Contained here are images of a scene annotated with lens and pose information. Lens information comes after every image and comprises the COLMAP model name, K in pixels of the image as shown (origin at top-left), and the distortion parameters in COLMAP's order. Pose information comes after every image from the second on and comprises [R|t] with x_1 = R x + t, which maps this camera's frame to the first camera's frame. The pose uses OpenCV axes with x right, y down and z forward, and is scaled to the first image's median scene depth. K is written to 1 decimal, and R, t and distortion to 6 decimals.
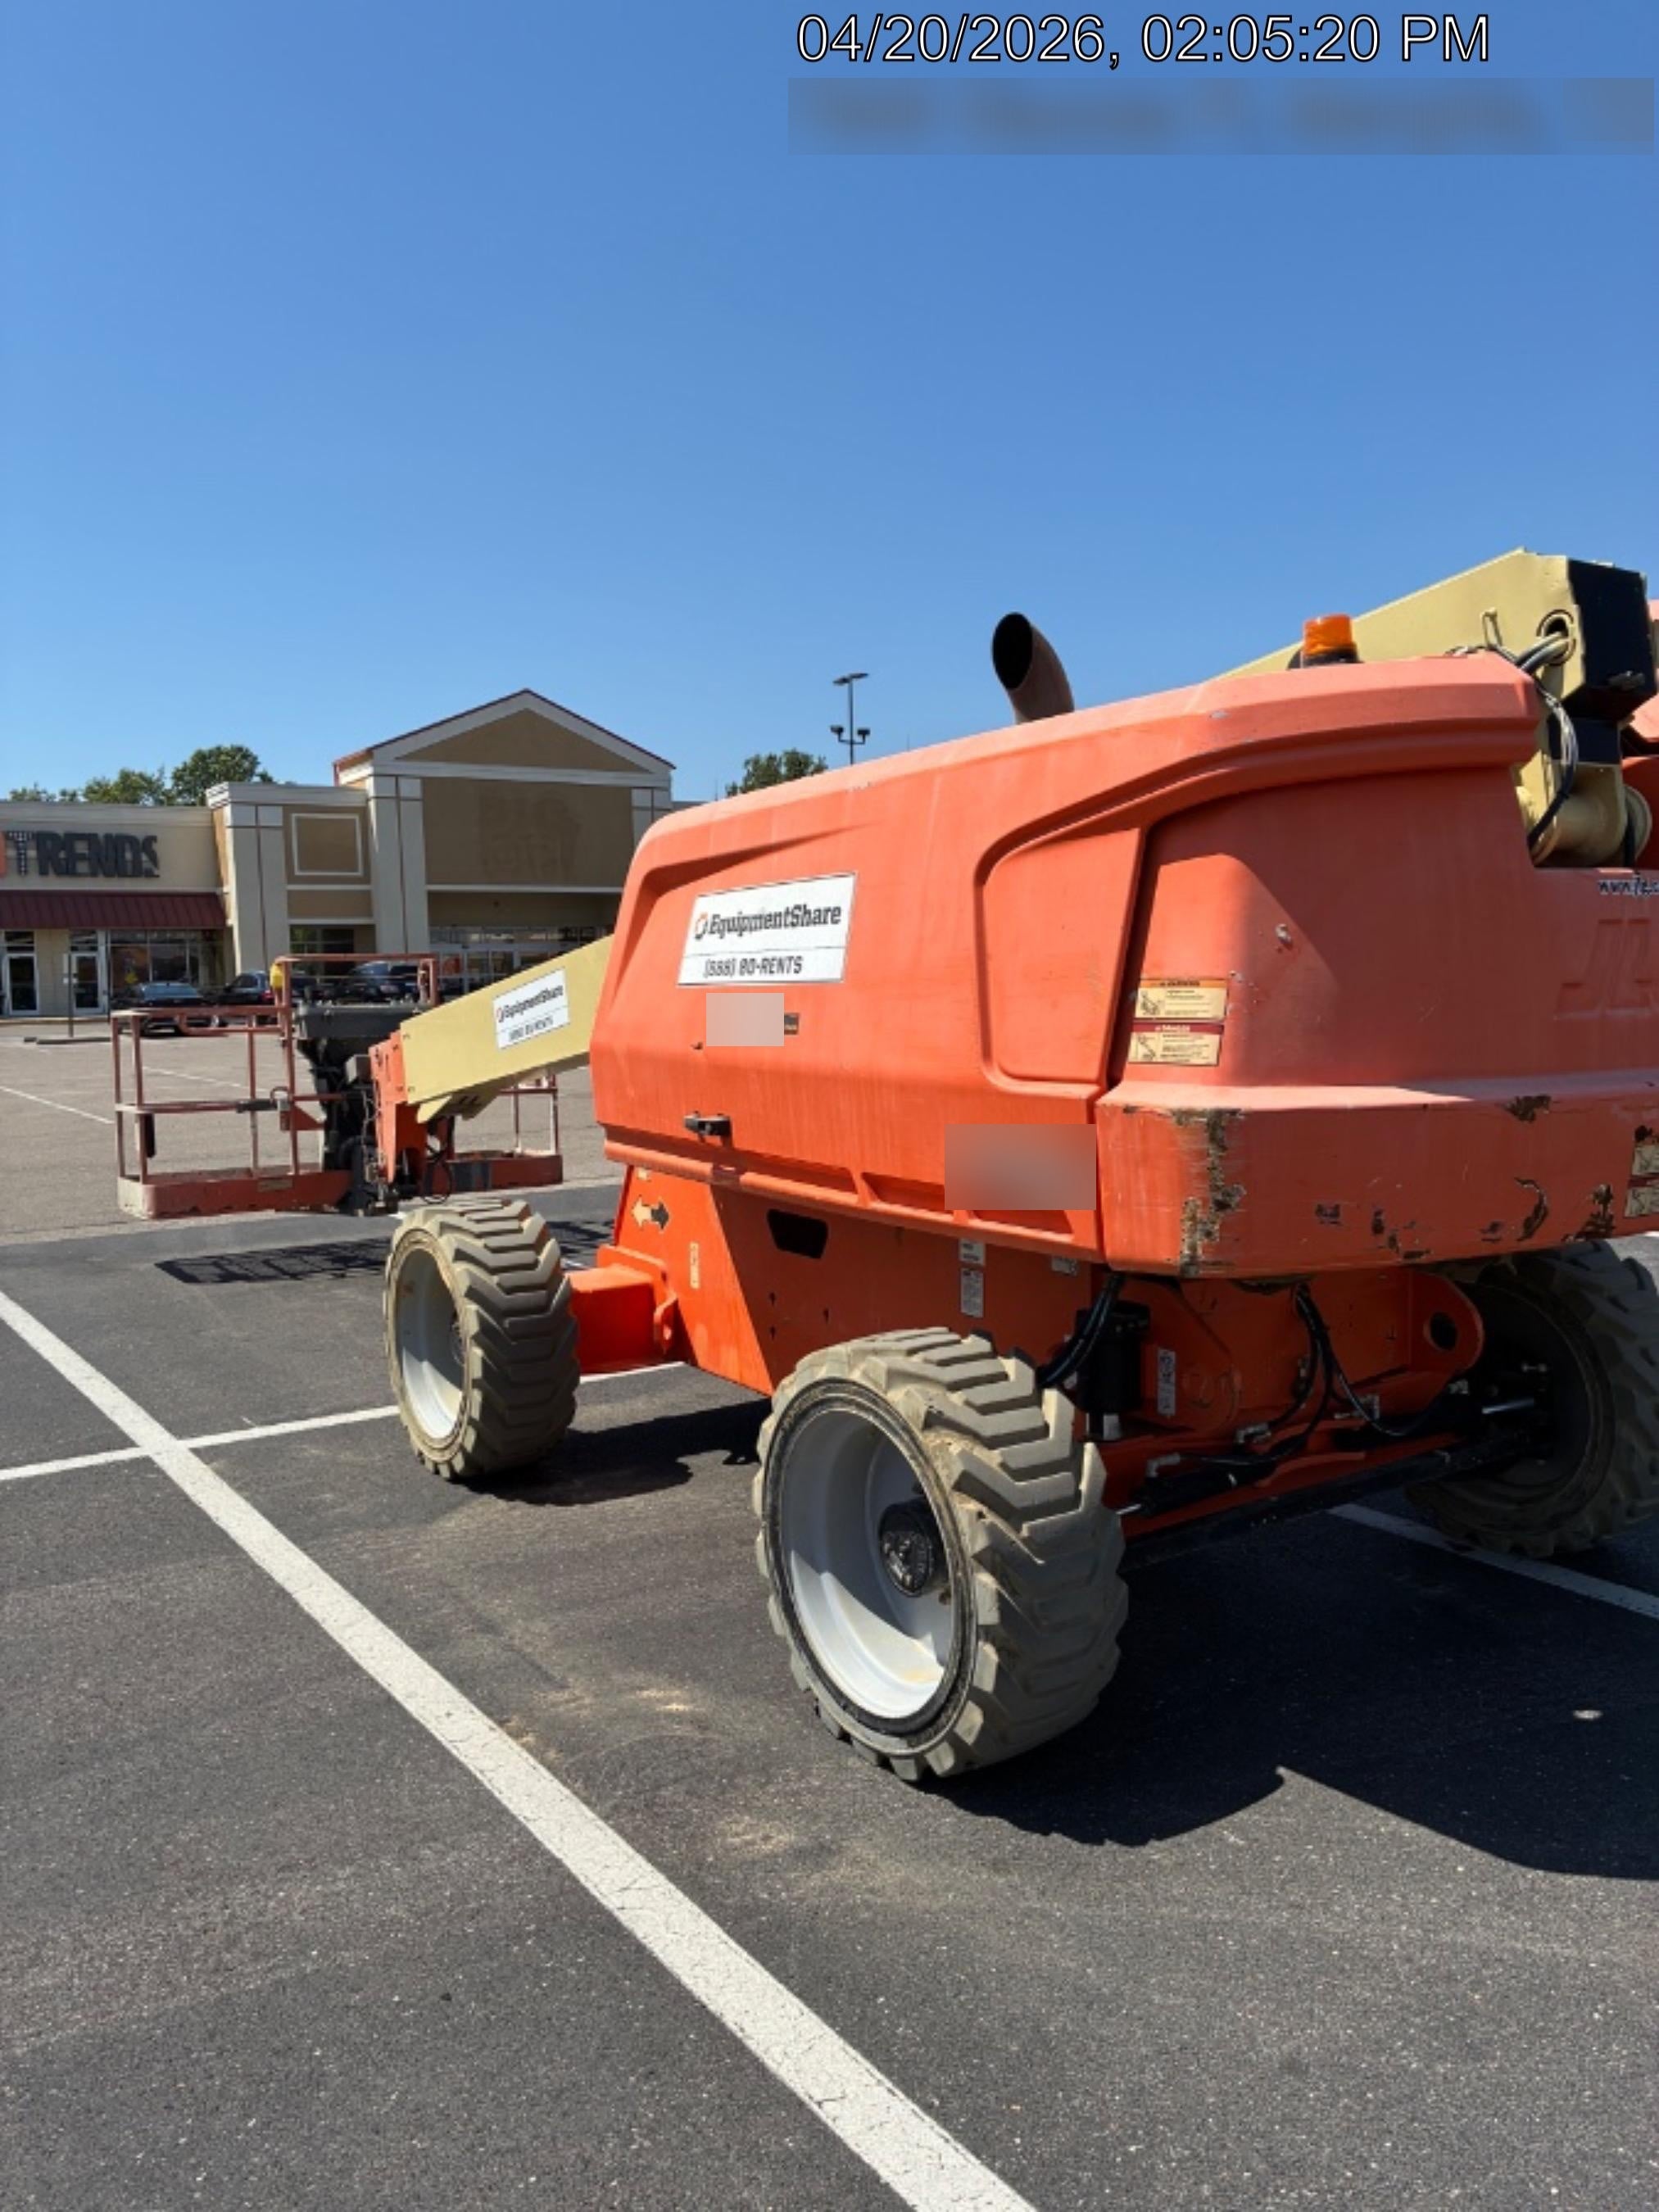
lens RADIAL K [[1698.4, 0, 823.8], [0, 1698.4, 1116.4], [0, 0, 1]] dist [-0.012058, -0.024416]
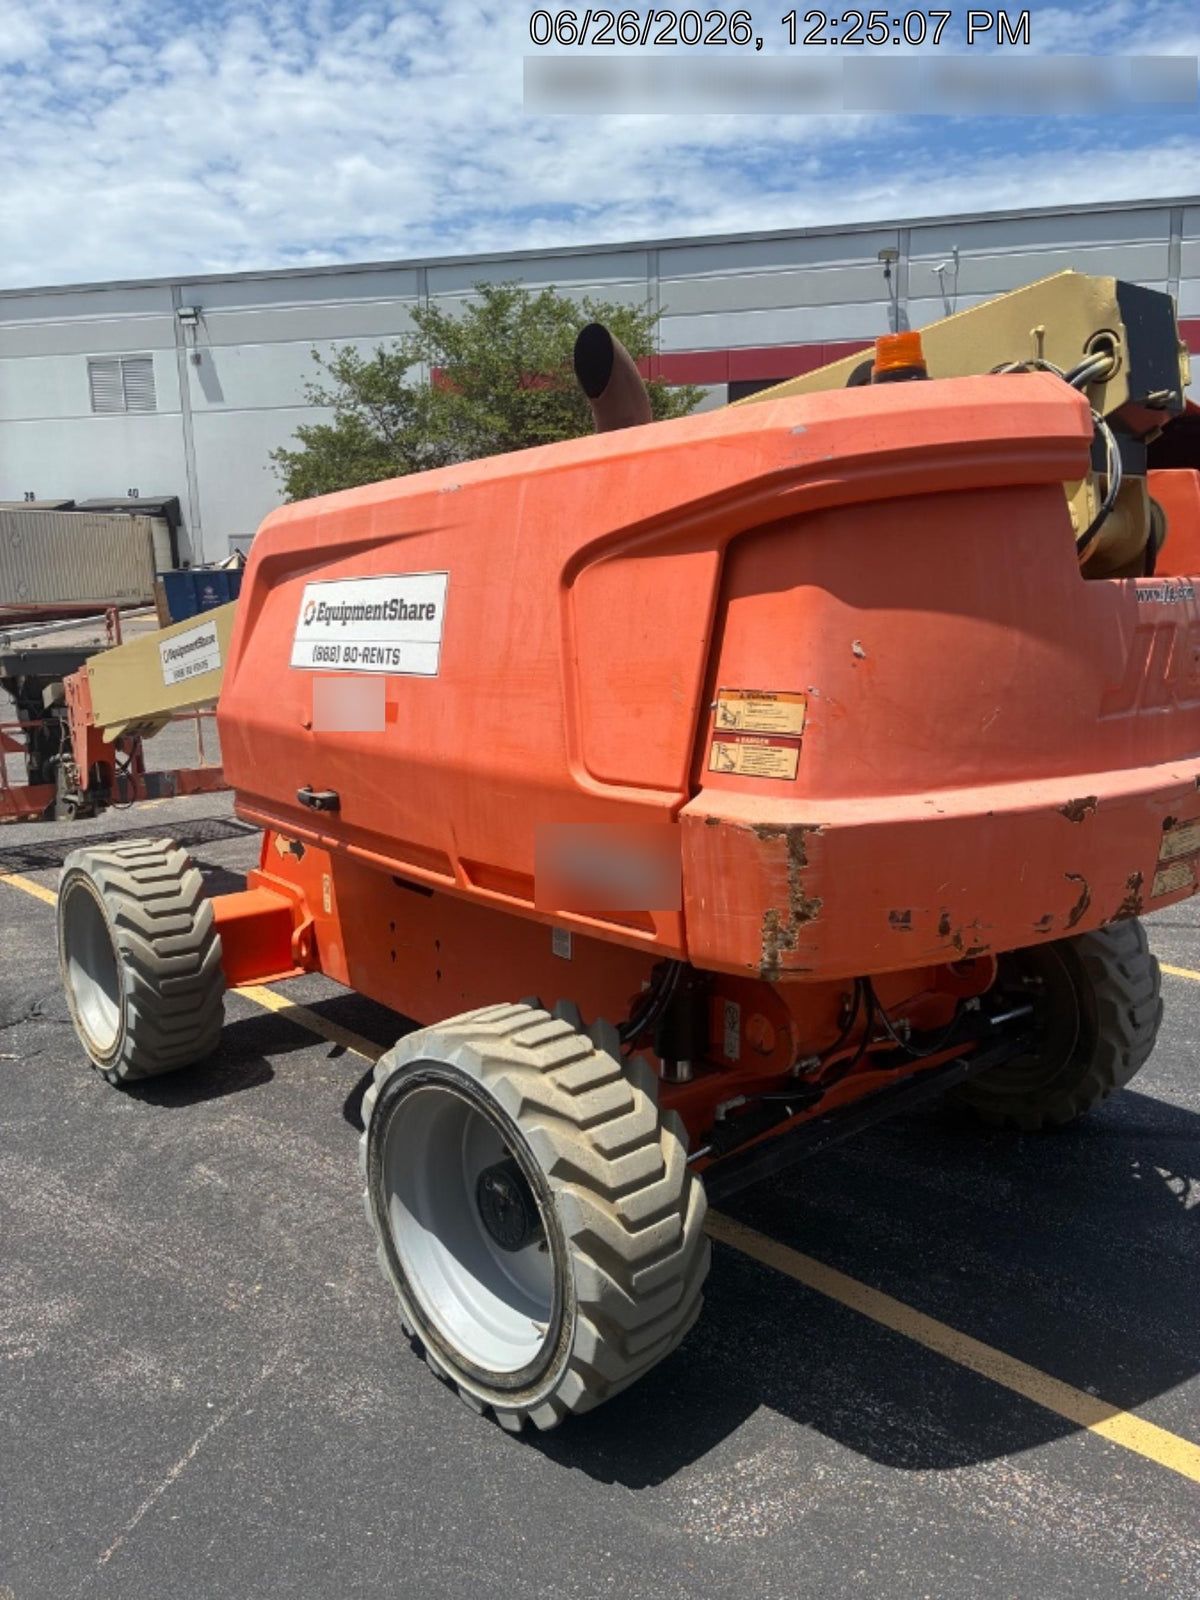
lens RADIAL K [[1228.5, 0, 555.6], [0, 1228.5, 807.5], [0, 0, 1]] dist [-0.012058, -0.024416]
pose [[0.995797, -0.020908, 0.089175, 0.016237], [0.012720, 0.995731, 0.091420, -0.072966], [-0.090705, -0.089902, 0.991812, 0.236734]]
